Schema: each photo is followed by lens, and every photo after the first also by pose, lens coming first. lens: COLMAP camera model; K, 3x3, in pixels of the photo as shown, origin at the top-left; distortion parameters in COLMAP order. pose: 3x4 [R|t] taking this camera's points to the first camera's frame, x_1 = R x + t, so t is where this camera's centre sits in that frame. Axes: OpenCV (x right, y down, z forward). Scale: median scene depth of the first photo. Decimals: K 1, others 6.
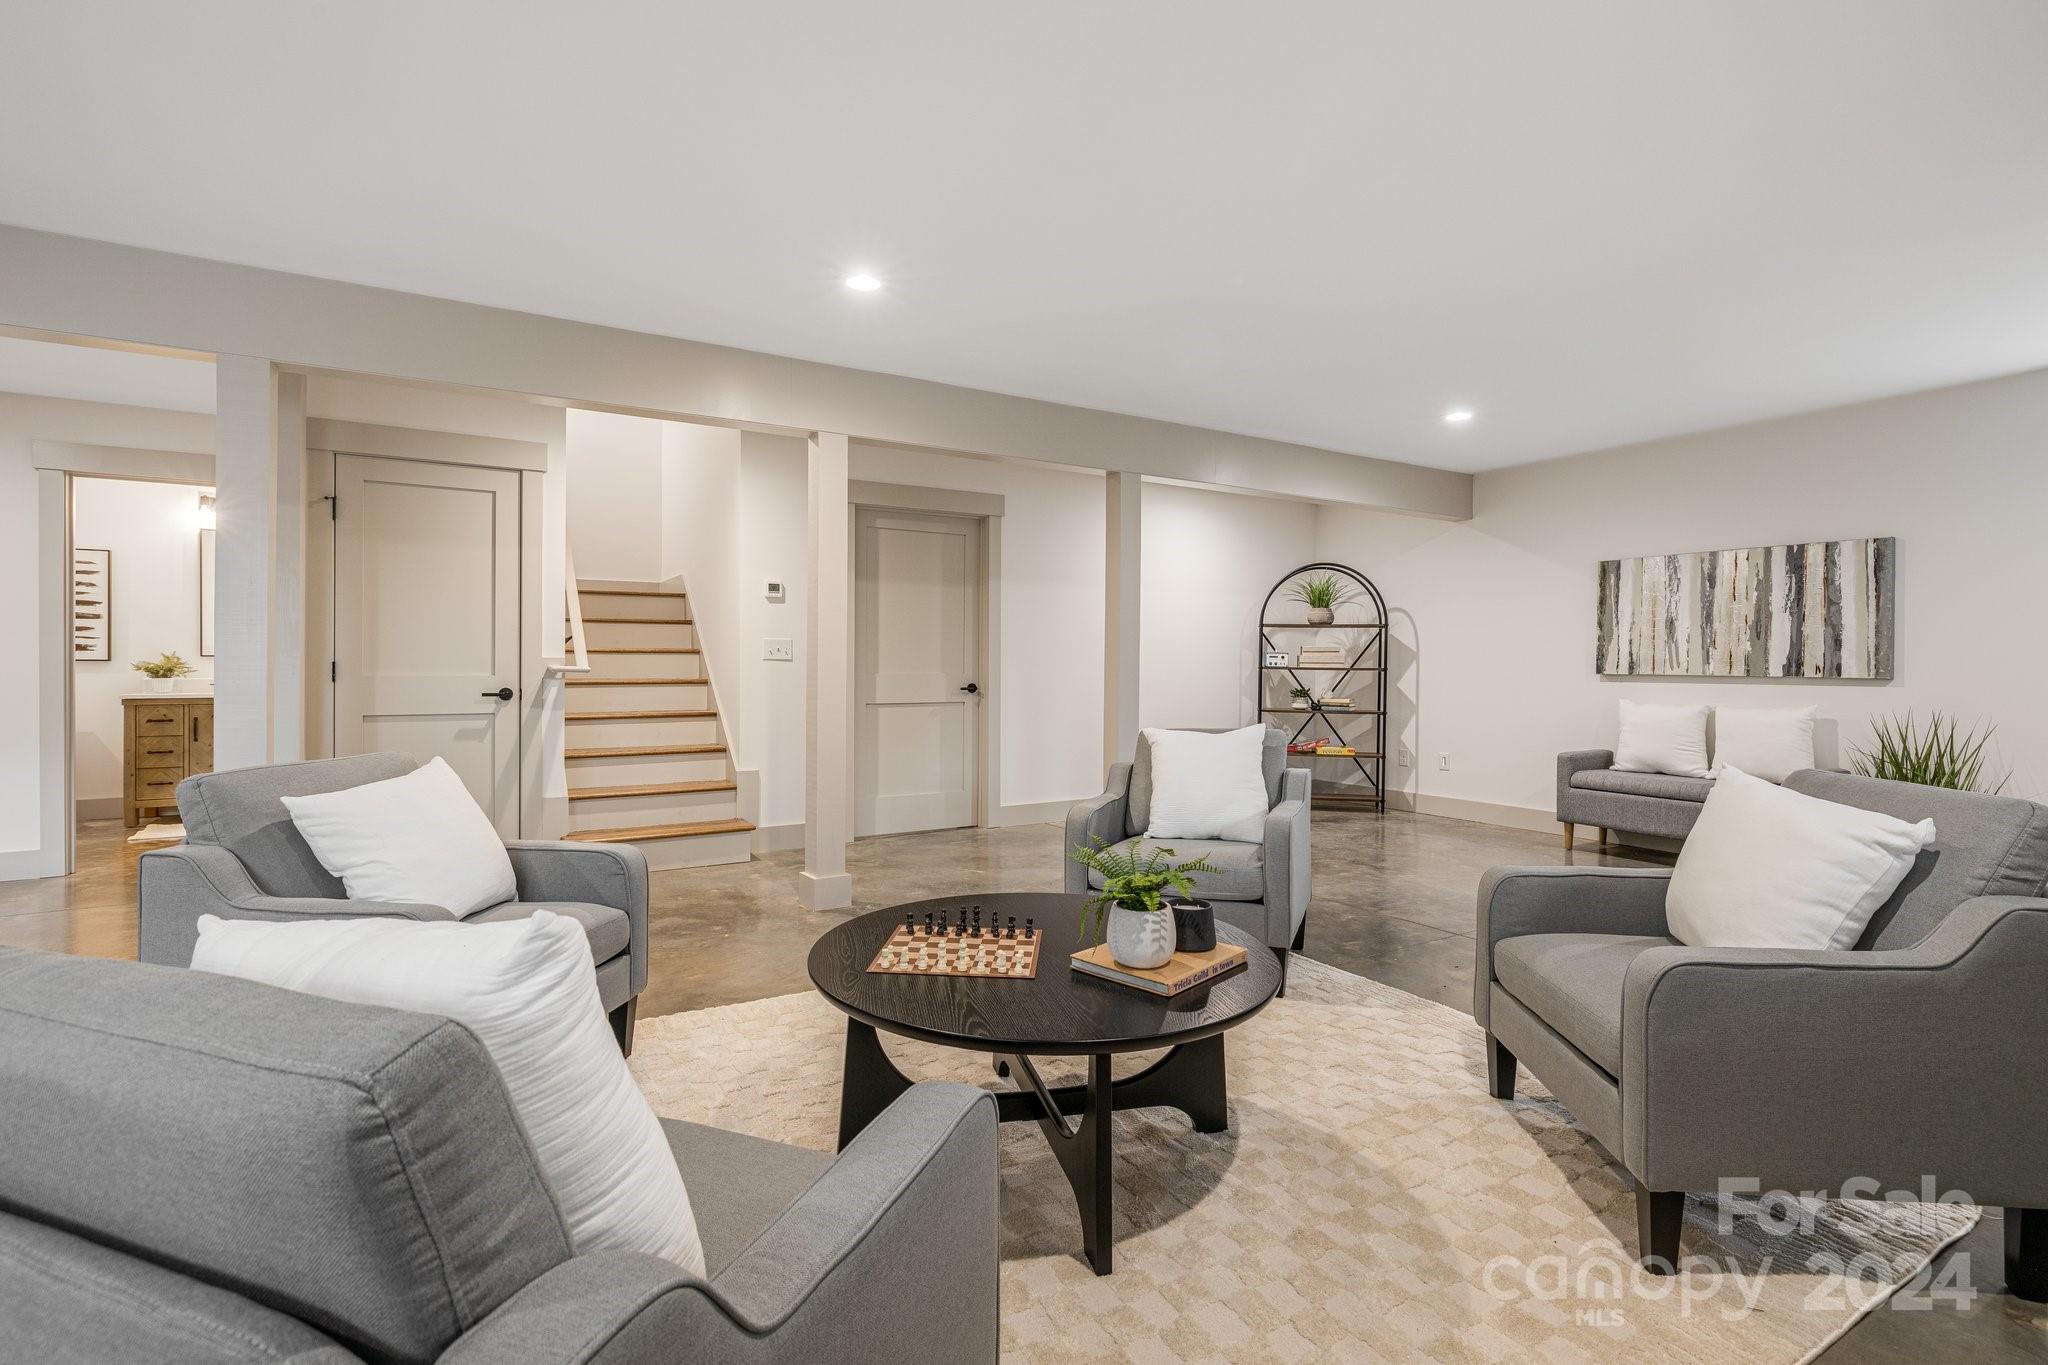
lens RADIAL K [[958.3, 0, 1024.6], [0, 958.3, 661.6], [0, 0, 1]] dist [-0.004156, 0.000842]
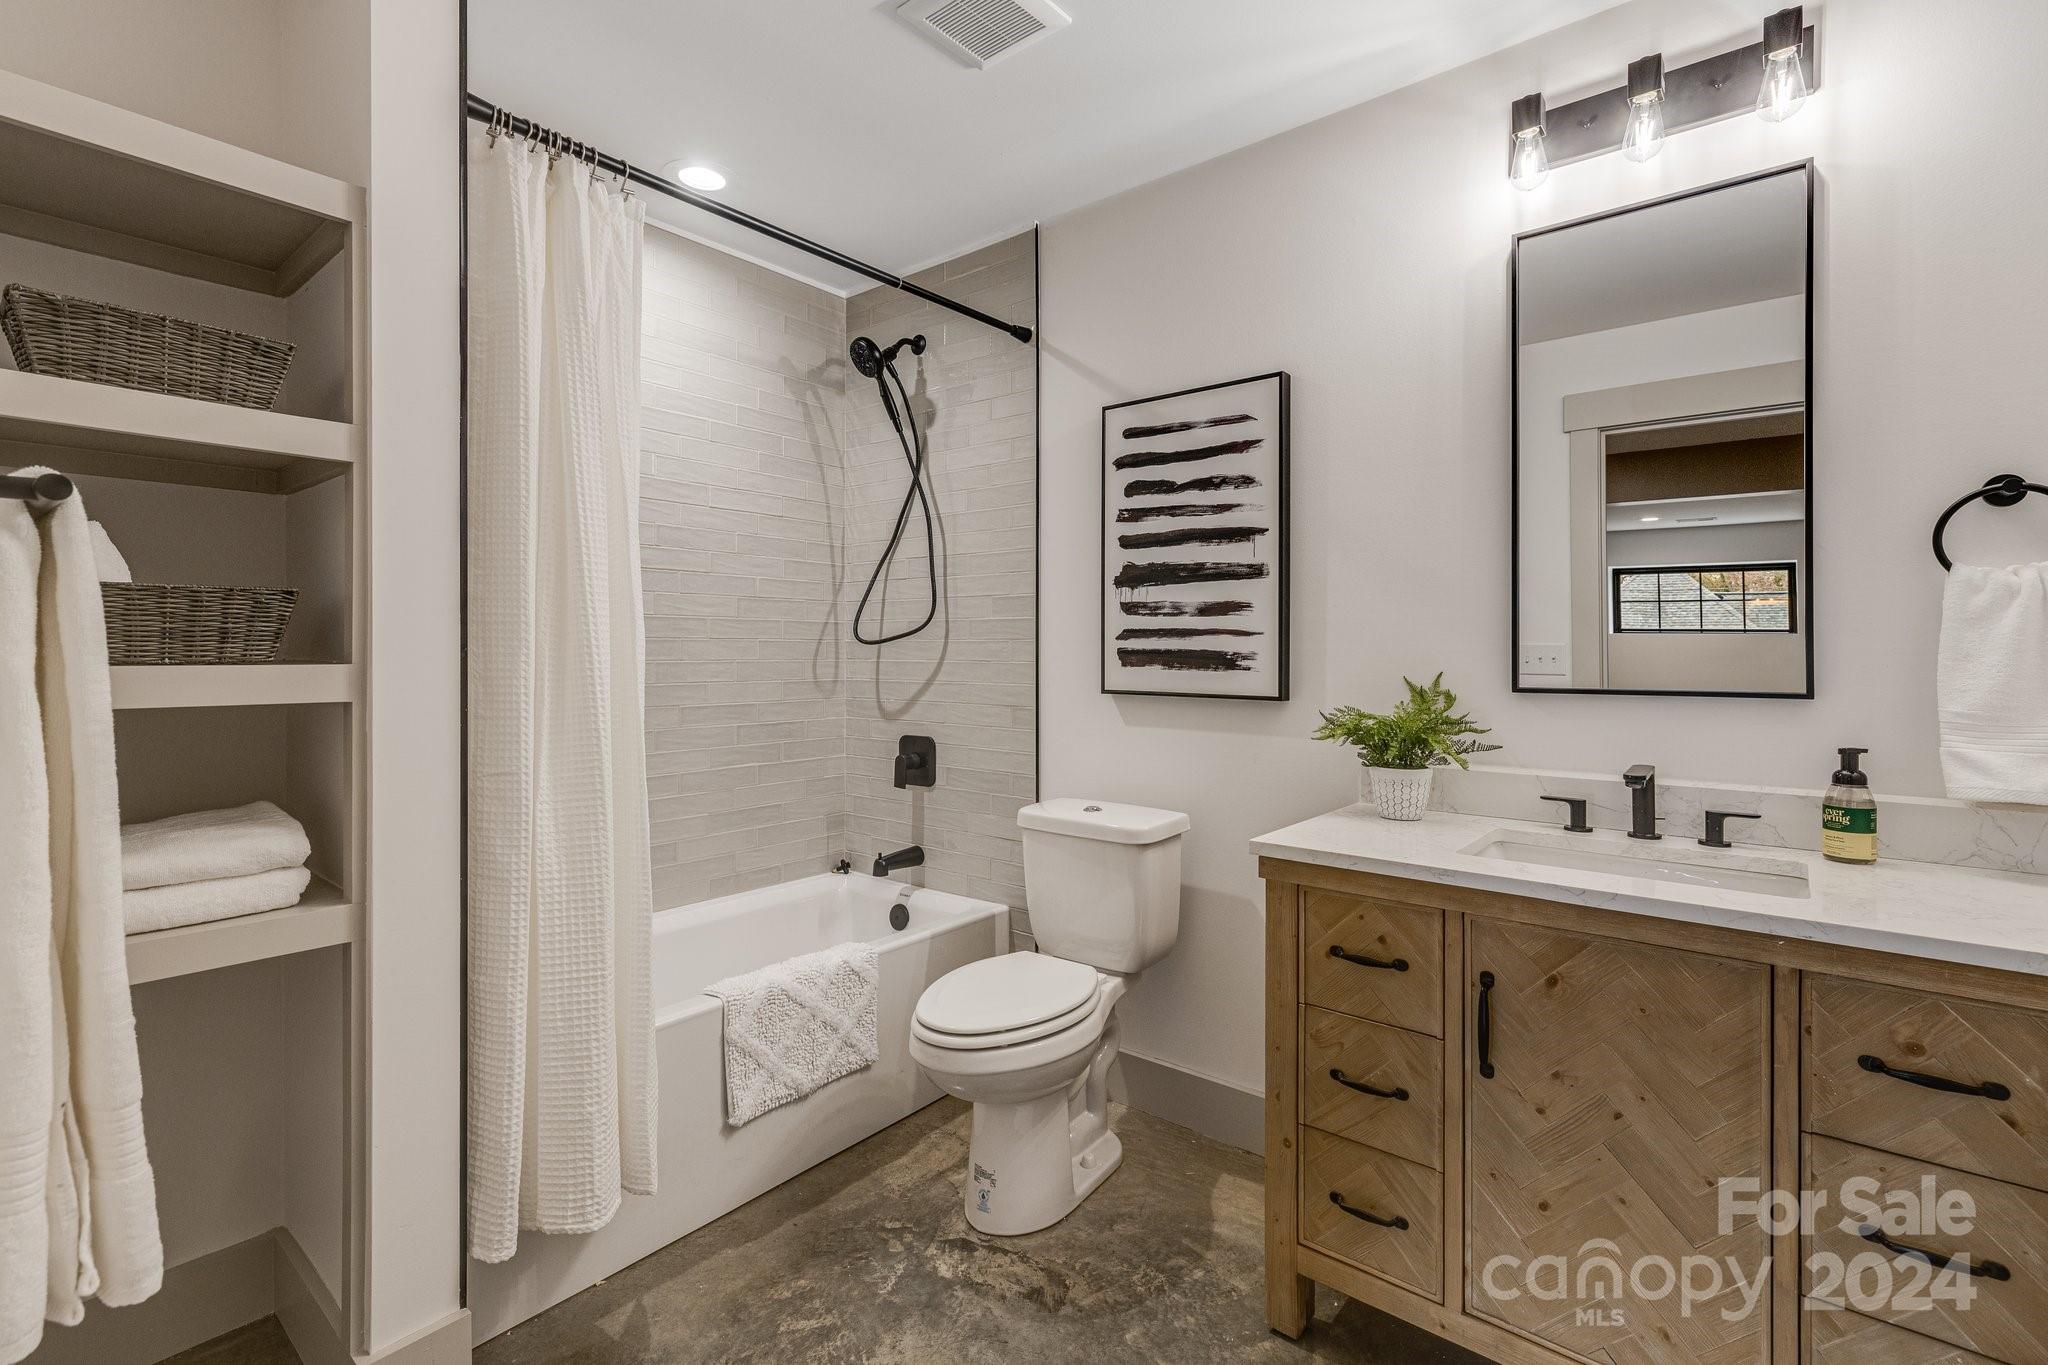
lens RADIAL K [[938.5, 0, 1022.9], [0, 938.5, 656.4], [0, 0, 1]] dist [0.001390, 0.000209]
pose [[0.350604, 0.005204, -0.936509, -0.341442], [0.000209, 0.999984, 0.005635, -0.009193], [0.936524, -0.002172, 0.350598, 0.400970]]
